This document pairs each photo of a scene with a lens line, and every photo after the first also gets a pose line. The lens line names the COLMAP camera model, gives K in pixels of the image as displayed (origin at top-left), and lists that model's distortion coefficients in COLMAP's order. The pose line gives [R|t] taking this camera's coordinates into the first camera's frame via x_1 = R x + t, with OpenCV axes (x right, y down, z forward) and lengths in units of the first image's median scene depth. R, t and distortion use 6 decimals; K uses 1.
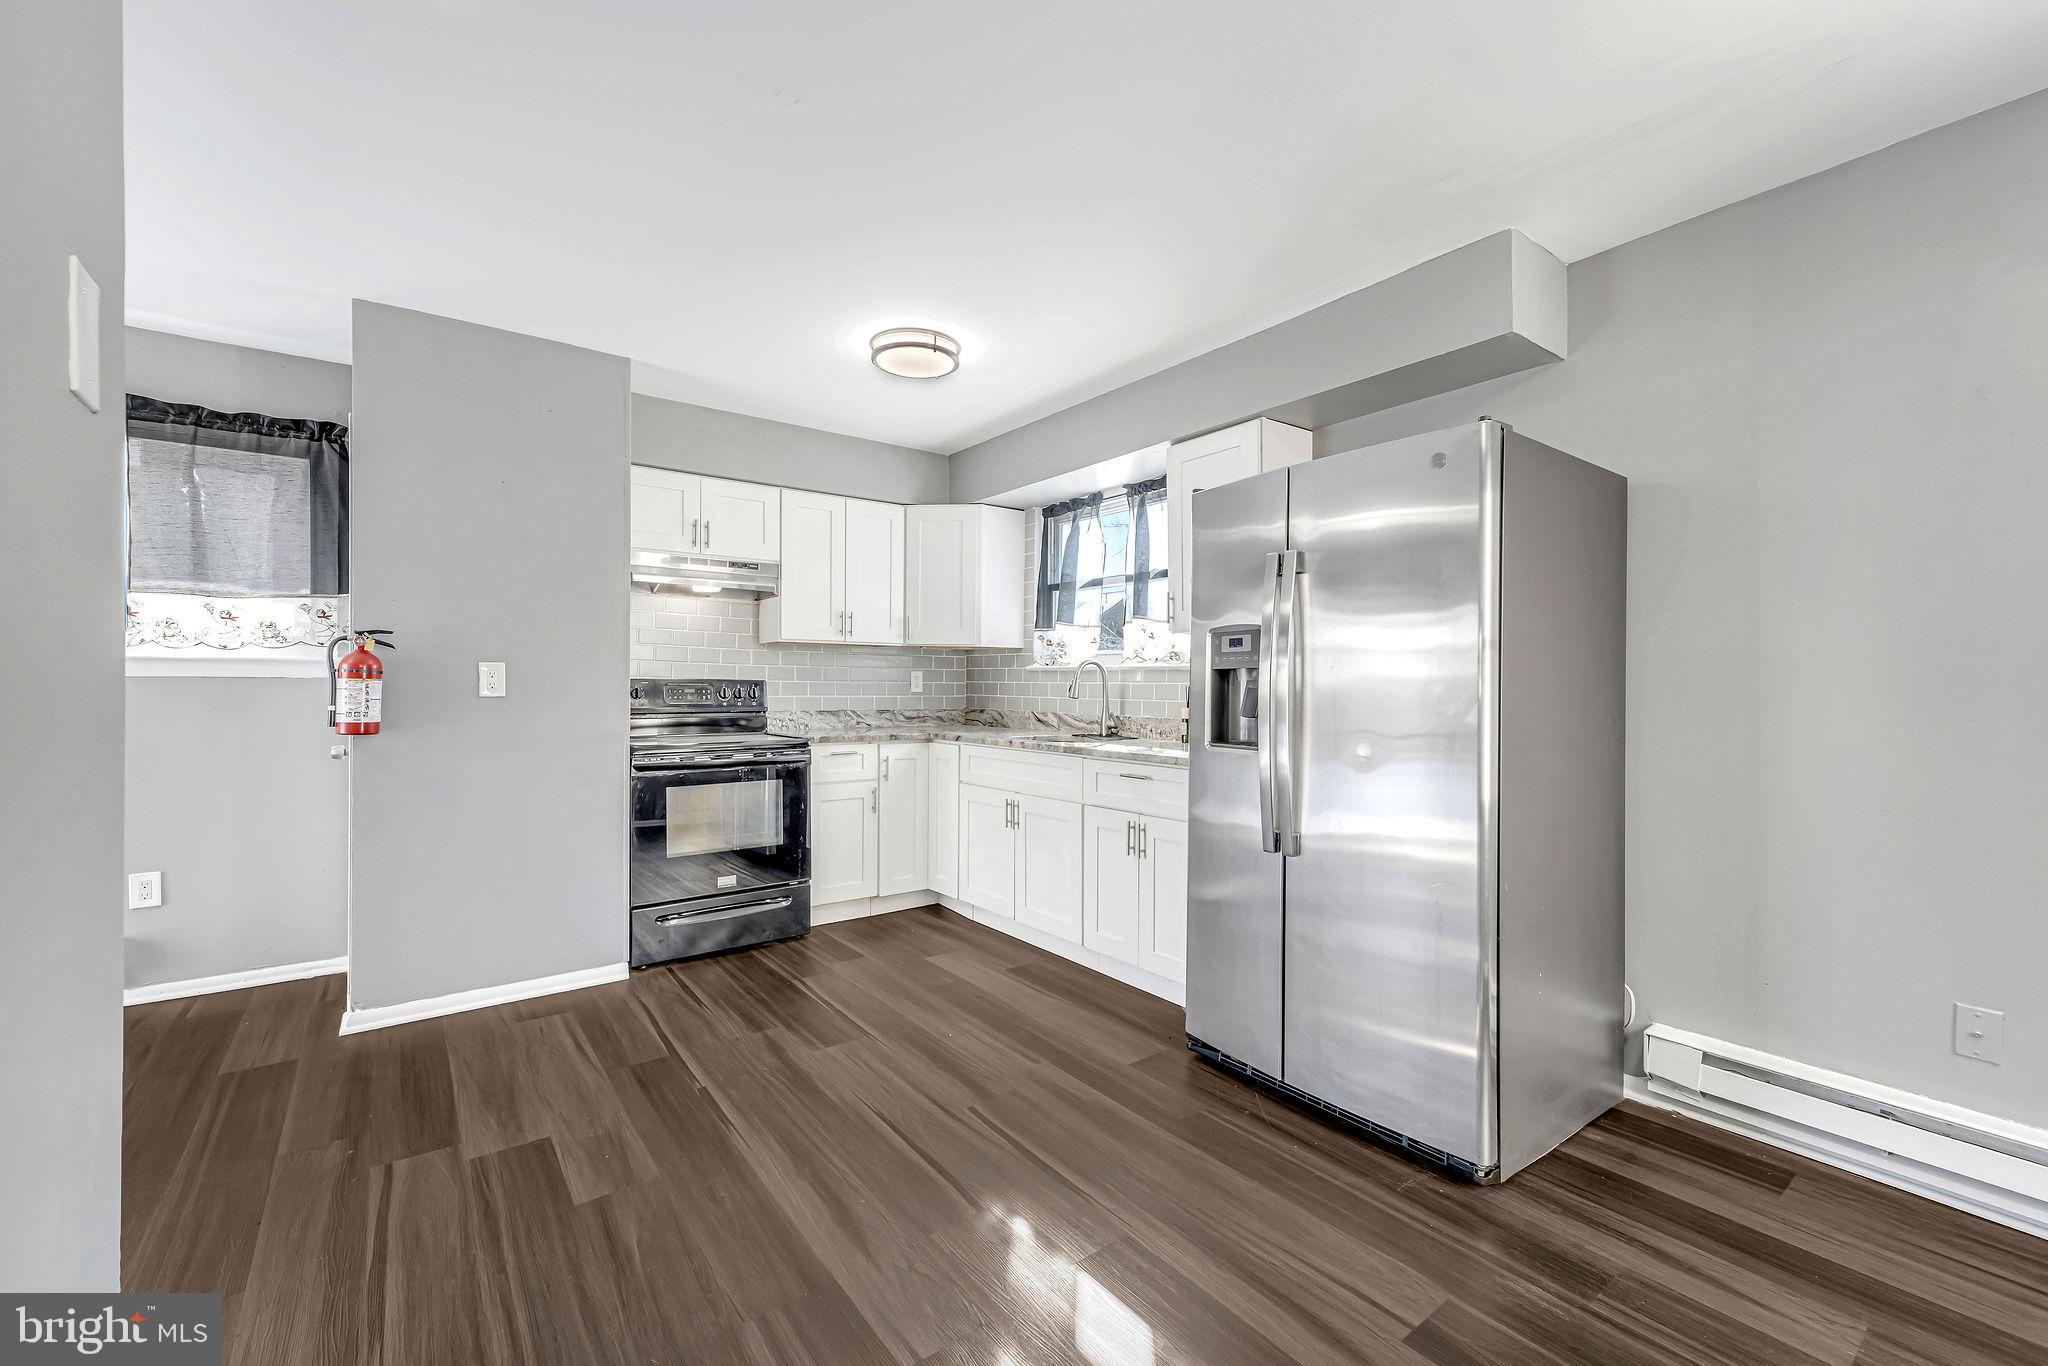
lens RADIAL K [[829.6, 0, 1028.0], [0, 829.6, 686.2], [0, 0, 1]] dist [0.000150, -0.000158]
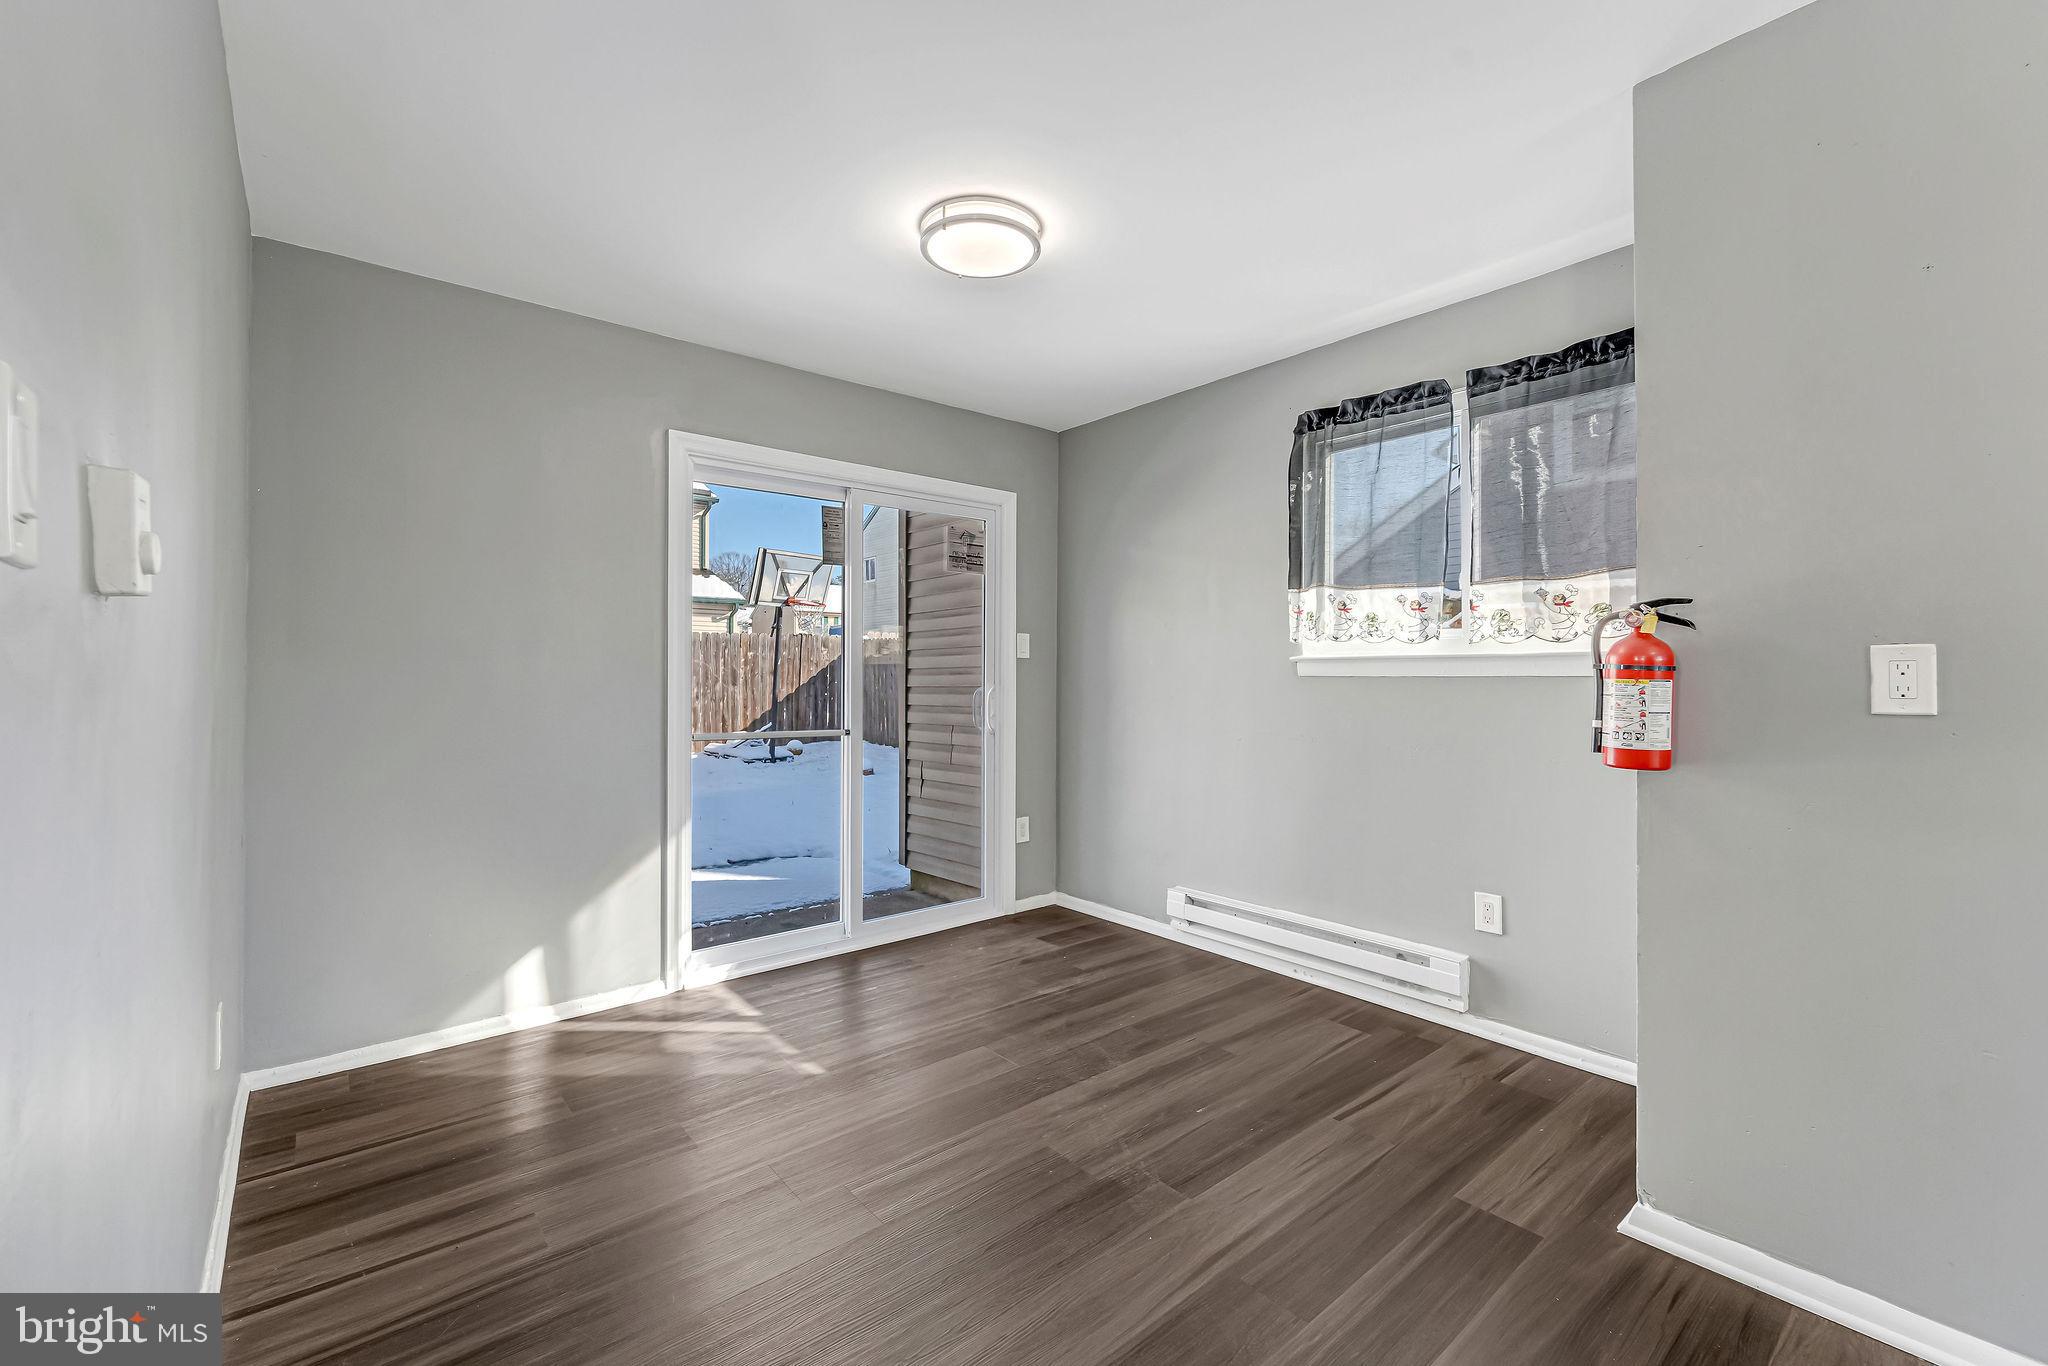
lens RADIAL K [[835.4, 0, 985.6], [0, 835.4, 674.7], [0, 0, 1]] dist [0.001150, -0.000053]
pose [[-0.006884, -0.006200, -0.999957, -0.120431], [-0.002307, 0.999978, -0.006185, -0.005165], [0.999974, 0.002264, -0.006898, 0.362879]]
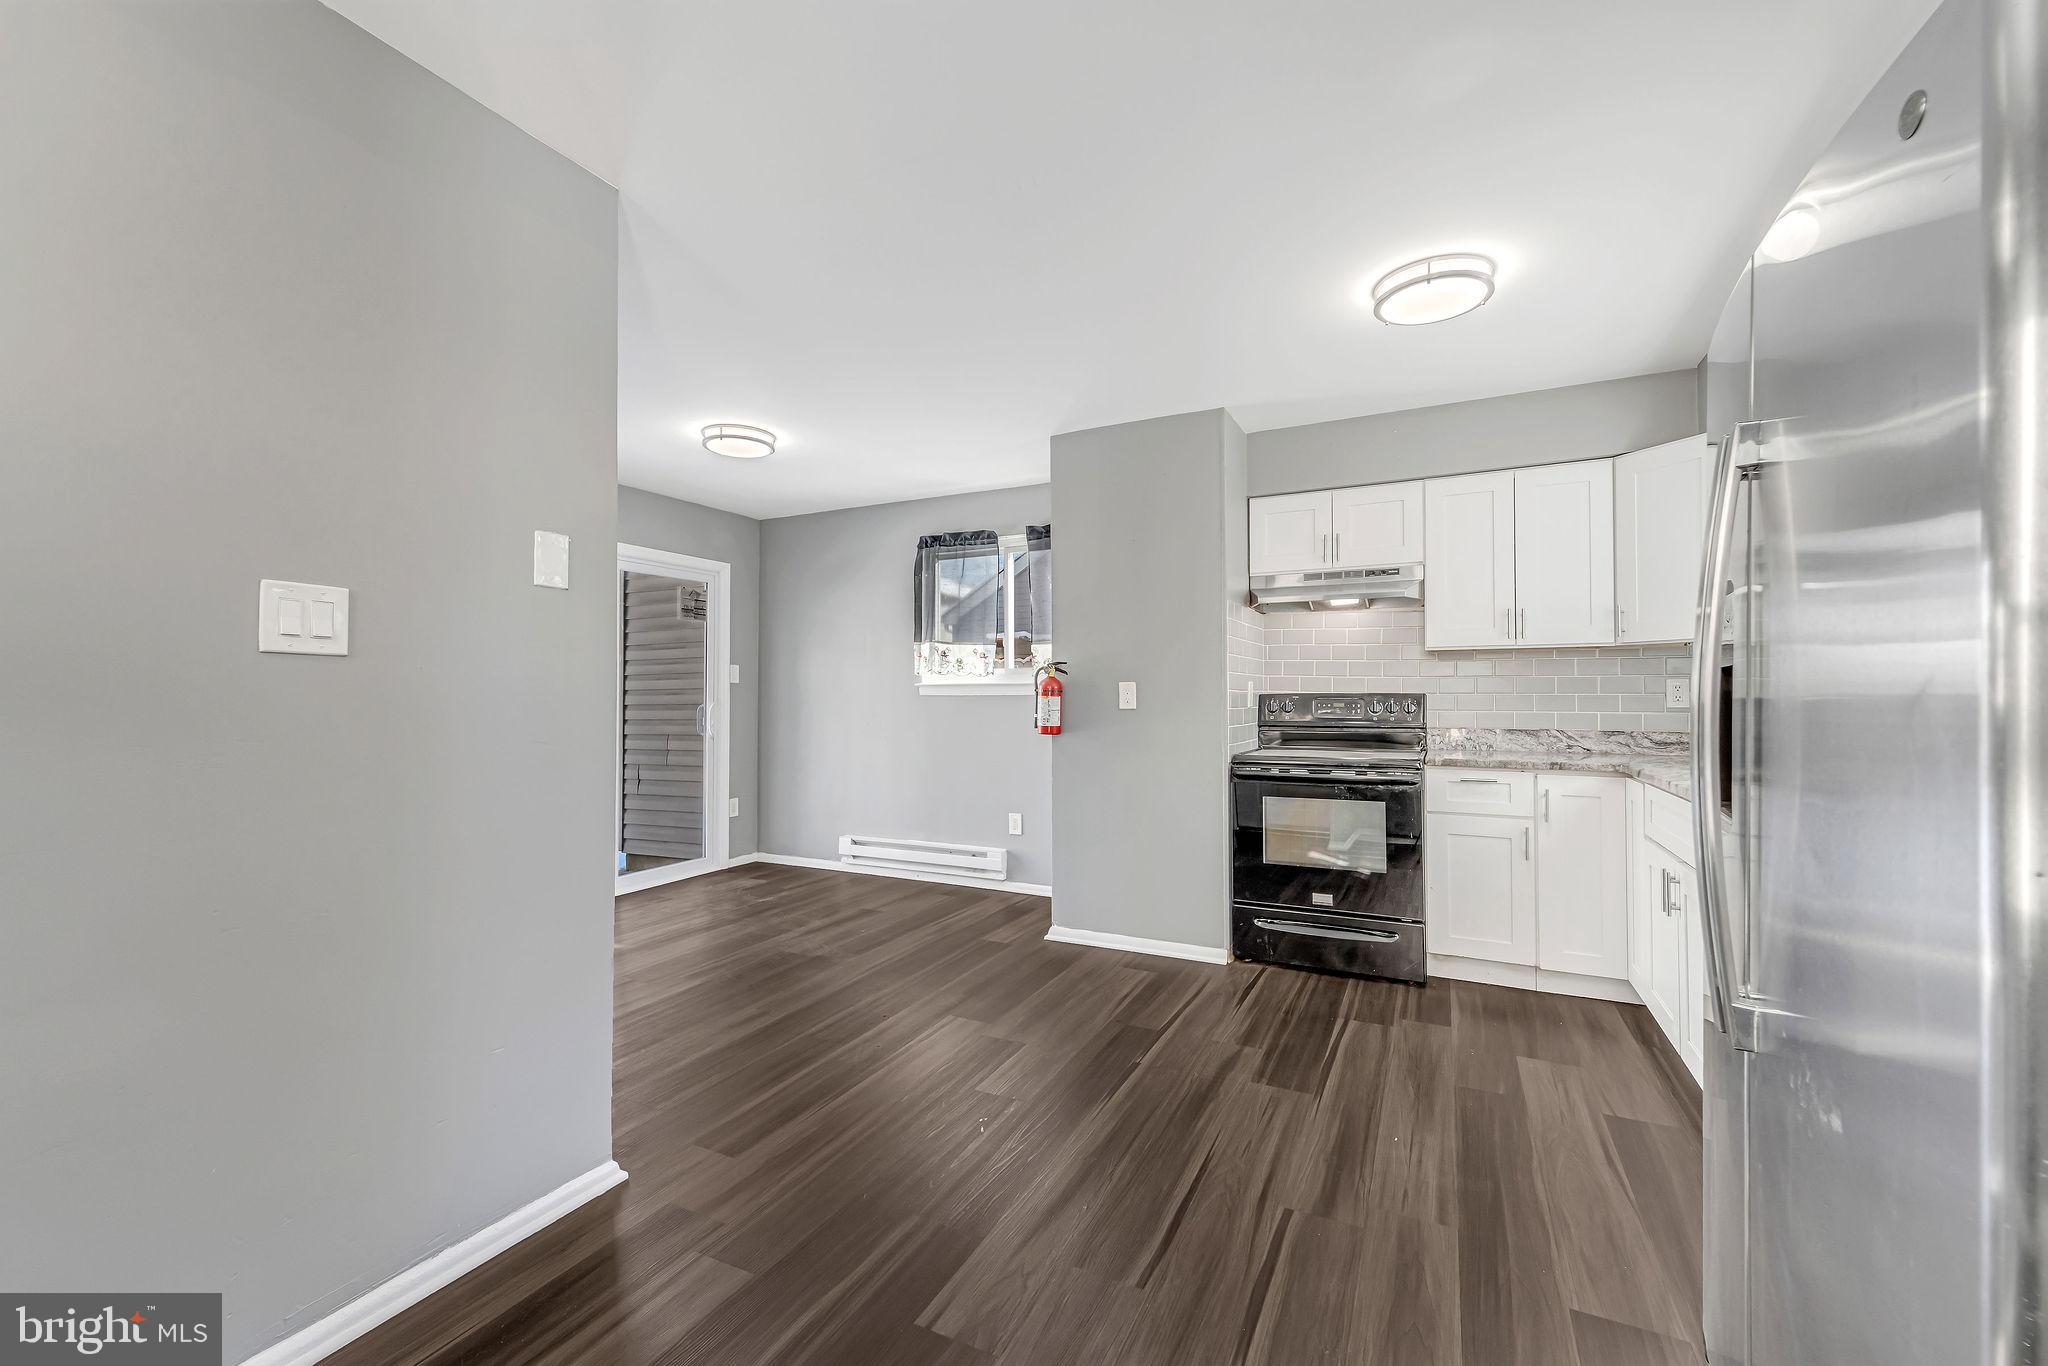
lens RADIAL K [[819.3, 0, 1023.5], [0, 819.3, 686.8], [0, 0, 1]] dist [0.001396, 0.000002]
pose [[0.433612, -0.016285, -0.900952, 0.332421], [0.002538, 0.999855, -0.016851, -0.000565], [0.901096, 0.005020, 0.433590, 0.238767]]
